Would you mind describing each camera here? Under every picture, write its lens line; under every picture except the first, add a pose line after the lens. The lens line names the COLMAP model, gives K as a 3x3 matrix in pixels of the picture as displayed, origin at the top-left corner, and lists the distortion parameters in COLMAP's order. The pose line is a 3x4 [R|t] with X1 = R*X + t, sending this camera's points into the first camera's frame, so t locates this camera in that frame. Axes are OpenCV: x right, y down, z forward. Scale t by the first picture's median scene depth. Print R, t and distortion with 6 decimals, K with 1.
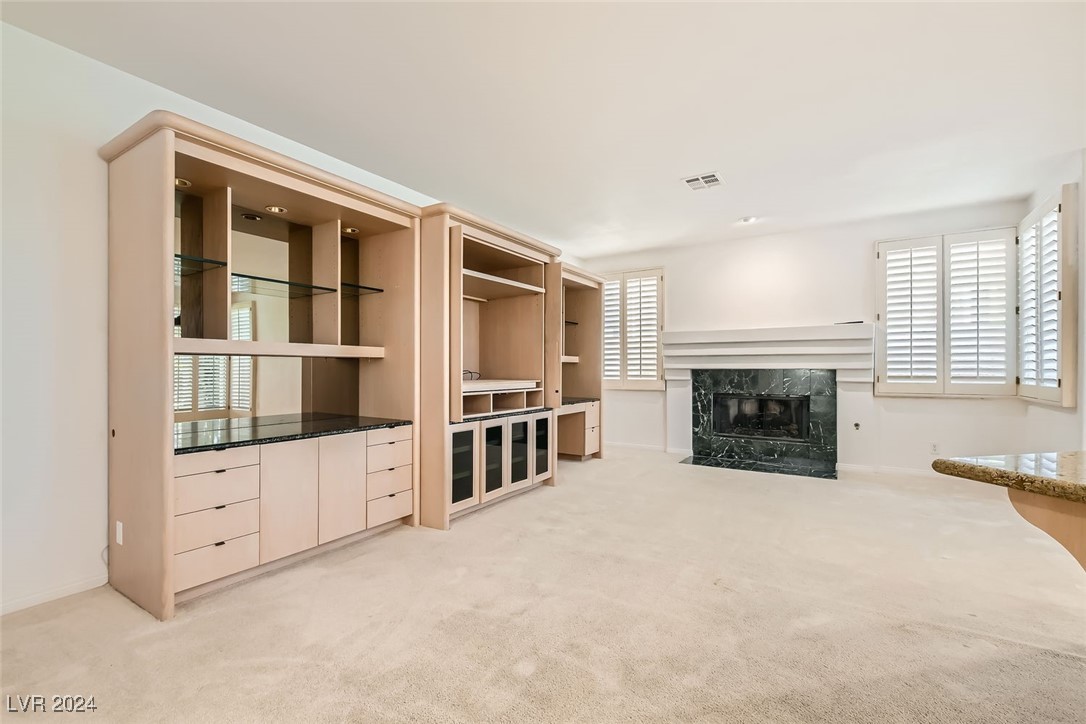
lens RADIAL K [[472.9, 0, 547.0], [0, 472.9, 368.9], [0, 0, 1]] dist [0.006204, -0.003125]
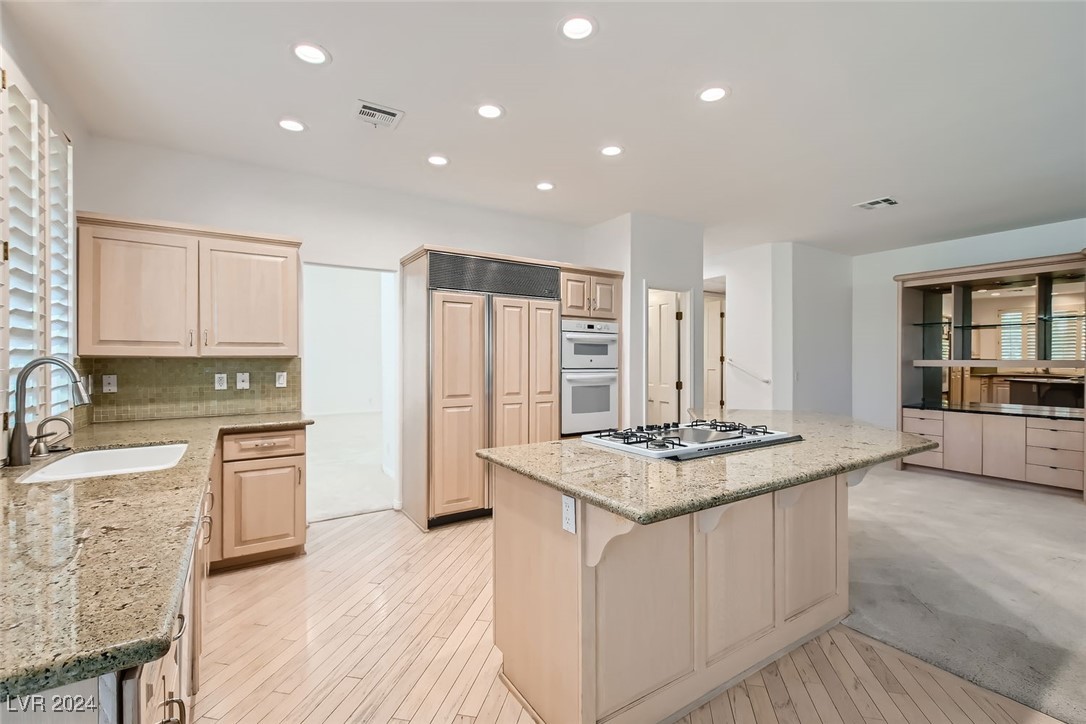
lens RADIAL K [[472.9, 0, 544.2], [0, 472.9, 359.2], [0, 0, 1]] dist [0.006204, -0.003125]
pose [[-0.413635, 0.001482, -0.910441, 1.013720], [-0.001544, 0.999996, 0.002330, -0.034898], [0.910441, 0.002370, -0.413632, 0.133354]]
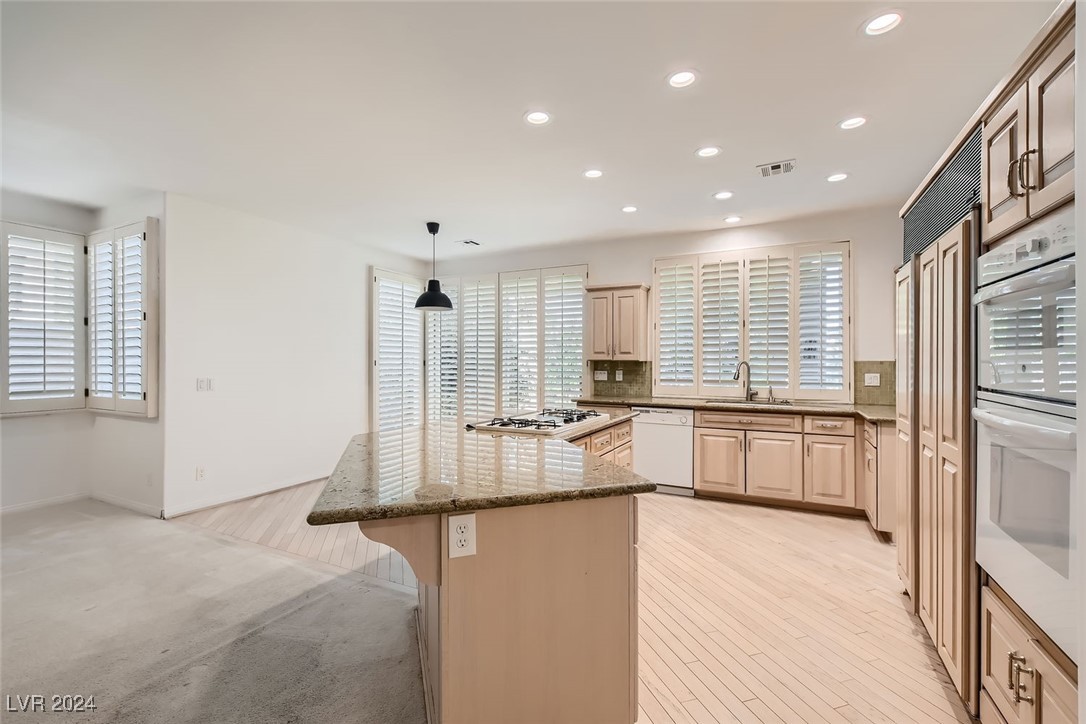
lens RADIAL K [[472.9, 0, 543.2], [0, 472.9, 361.8], [0, 0, 1]] dist [0.006204, -0.003125]
pose [[-0.094728, -0.000841, 0.995503, -0.067279], [0.000794, 0.999999, 0.000920, -0.035195], [-0.995503, 0.000877, -0.094727, 0.134195]]
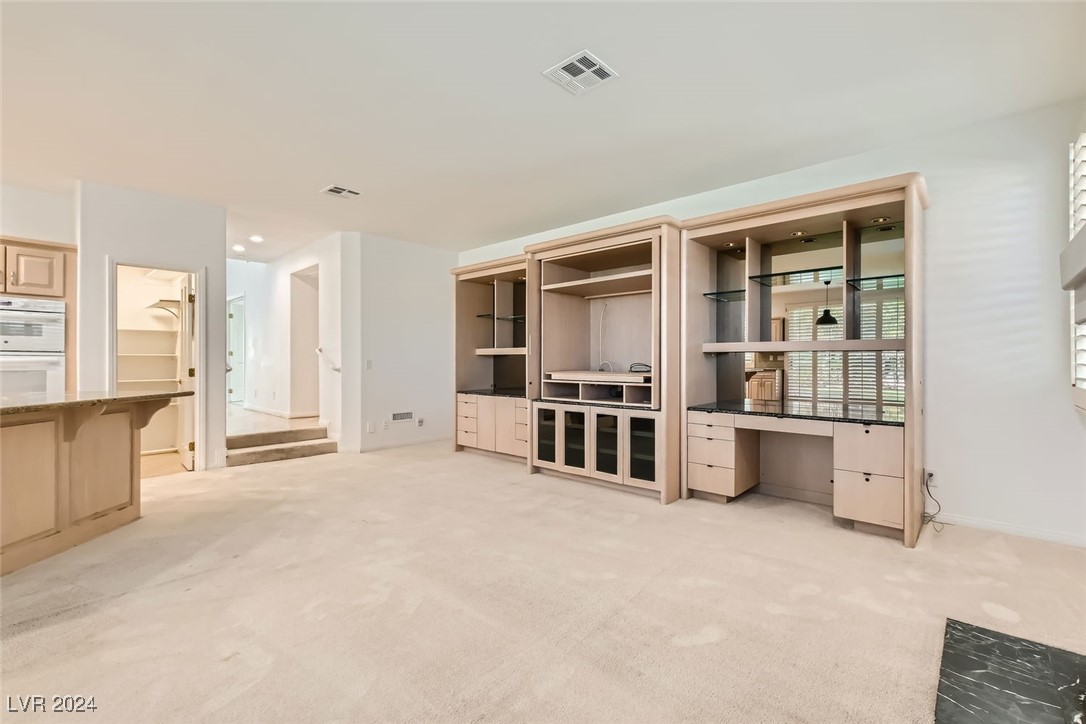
lens RADIAL K [[472.9, 0, 542.1], [0, 472.9, 358.9], [0, 0, 1]] dist [0.006204, -0.003125]
pose [[-0.171854, -0.003721, -0.985115, 0.785952], [-0.002734, 0.999991, -0.003300, -0.001936], [0.985119, 0.002127, -0.171863, 0.853596]]
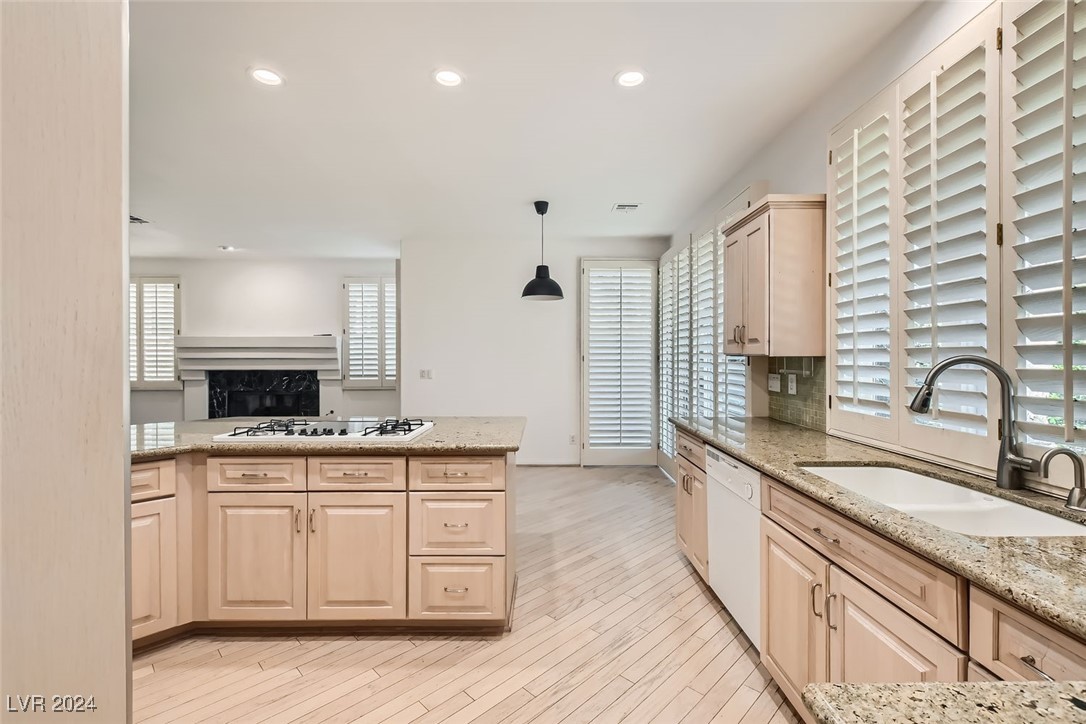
lens RADIAL K [[472.9, 0, 550.5], [0, 472.9, 356.0], [0, 0, 1]] dist [0.006204, -0.003125]
pose [[0.837814, -0.000852, 0.545956, 0.457912], [0.002501, 0.999994, -0.002278, -0.035209], [-0.545951, 0.003274, 0.837811, -0.463396]]
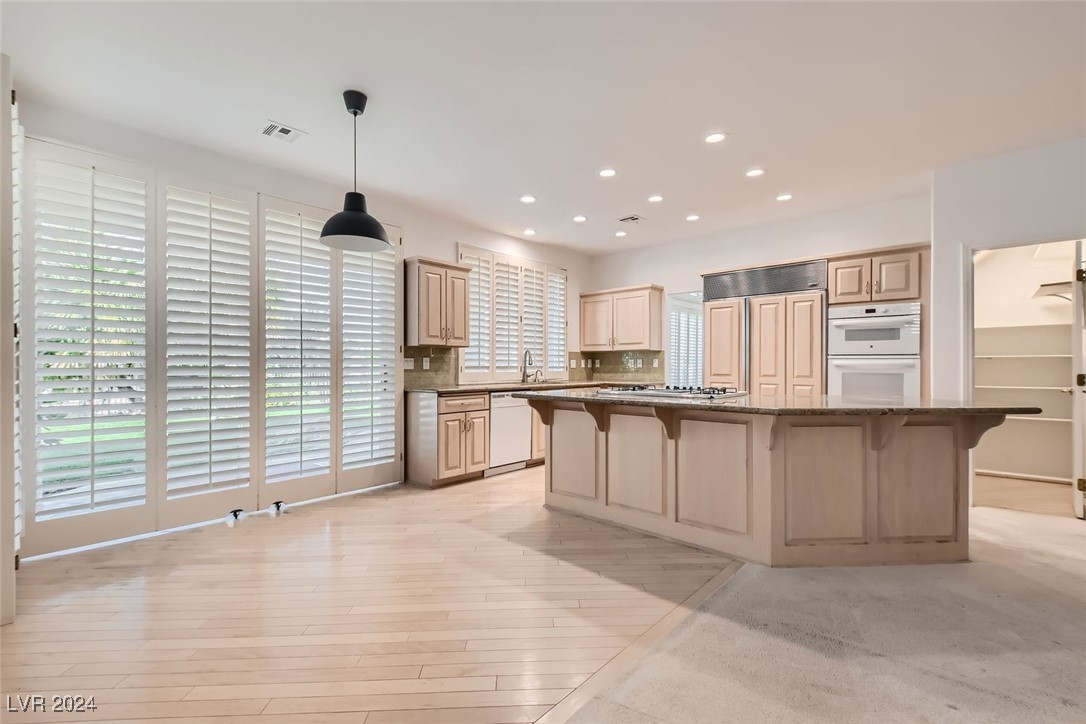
lens RADIAL K [[472.9, 0, 550.5], [0, 472.9, 365.0], [0, 0, 1]] dist [0.006204, -0.003125]
pose [[-0.986788, 0.002285, 0.162000, 0.597617], [0.002819, 0.999991, 0.003070, -0.001186], [-0.161991, 0.003486, -0.986786, 0.779937]]
